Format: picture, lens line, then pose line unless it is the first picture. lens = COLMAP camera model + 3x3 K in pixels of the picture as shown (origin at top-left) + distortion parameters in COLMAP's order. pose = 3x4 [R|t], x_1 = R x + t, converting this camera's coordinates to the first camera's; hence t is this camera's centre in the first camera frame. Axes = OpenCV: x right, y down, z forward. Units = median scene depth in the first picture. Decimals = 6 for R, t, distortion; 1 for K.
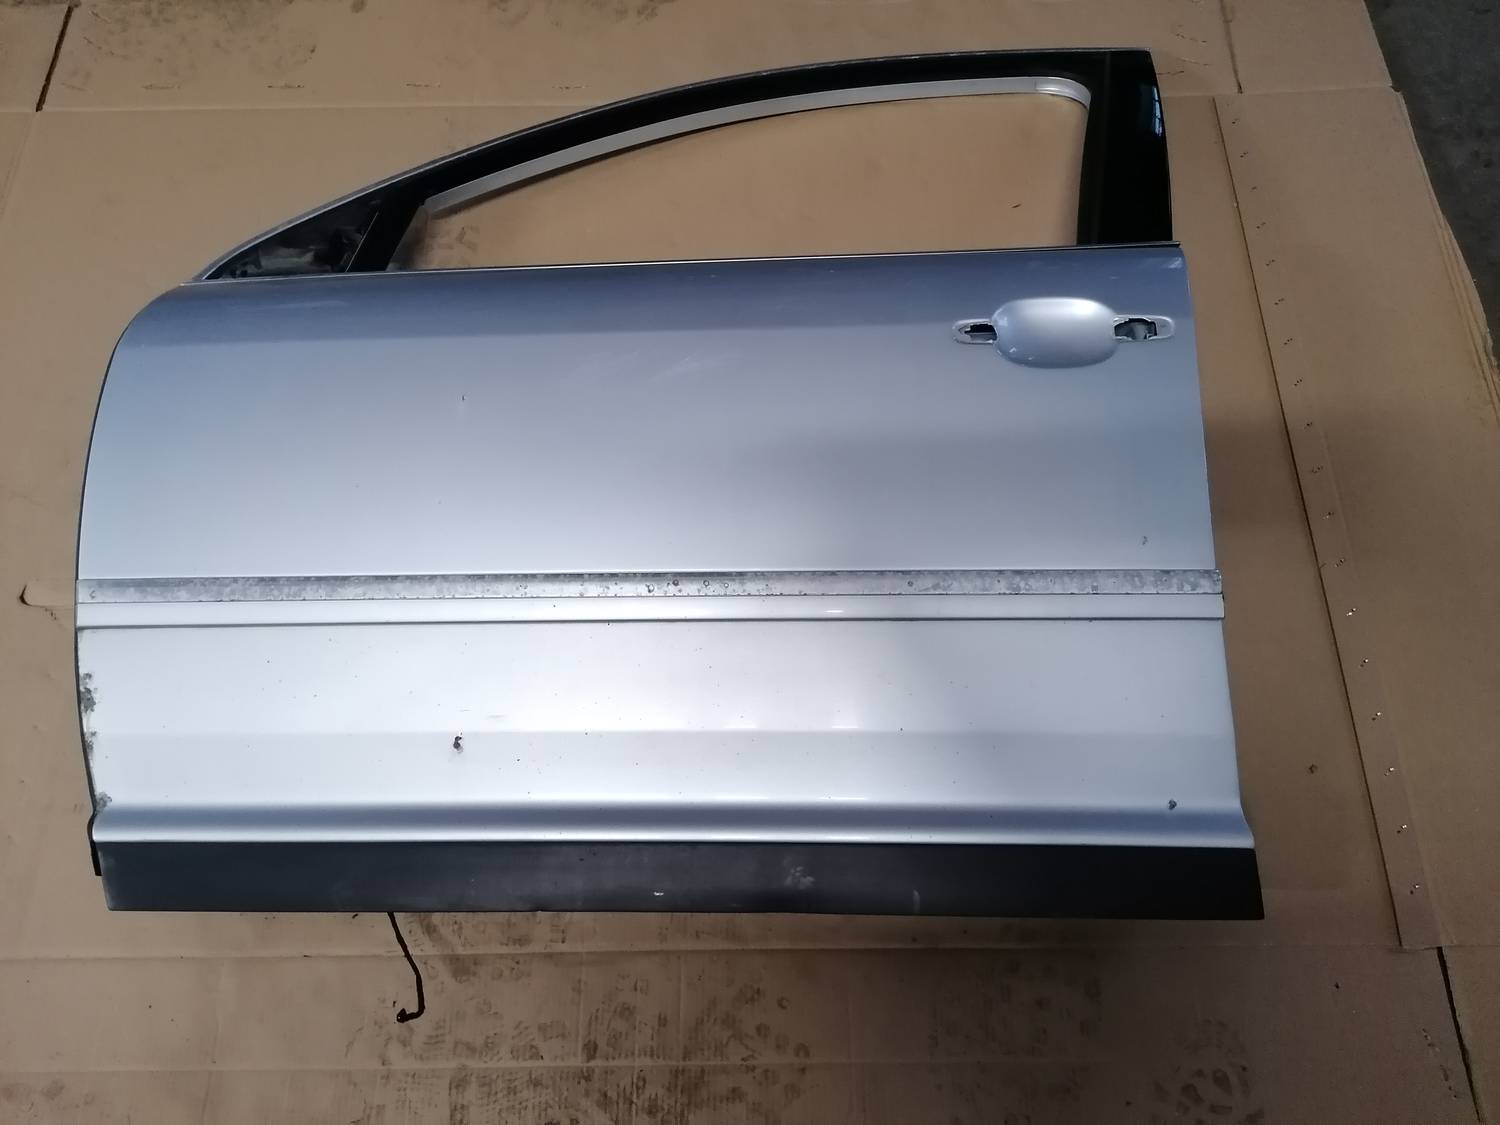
lens RADIAL K [[1178.4, 0, 750.0], [0, 1178.4, 562.5], [0, 0, 1]] dist [0.062765, -0.115991]
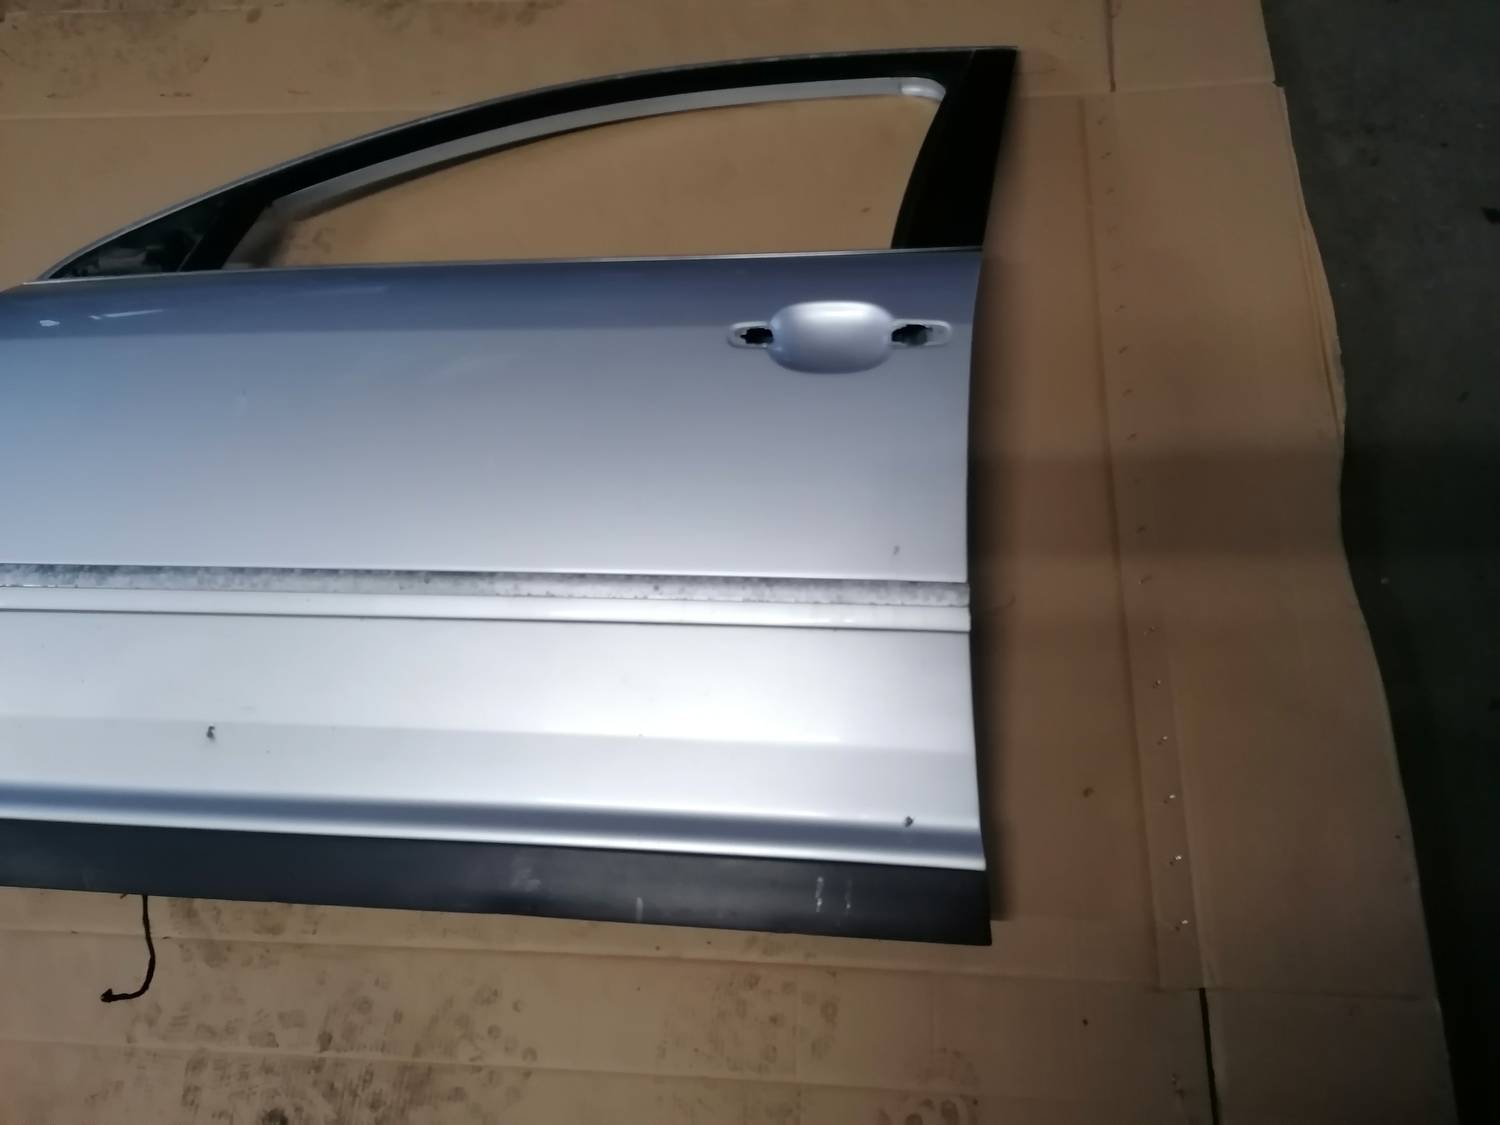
lens RADIAL K [[1171.6, 0, 750.0], [0, 1171.6, 562.5], [0, 0, 1]] dist [0.071599, -0.108859]
pose [[0.995770, 0.026082, -0.088102, 0.297257], [-0.026549, 0.999639, -0.004133, -0.001535], [0.087962, 0.006455, 0.996103, 0.024858]]
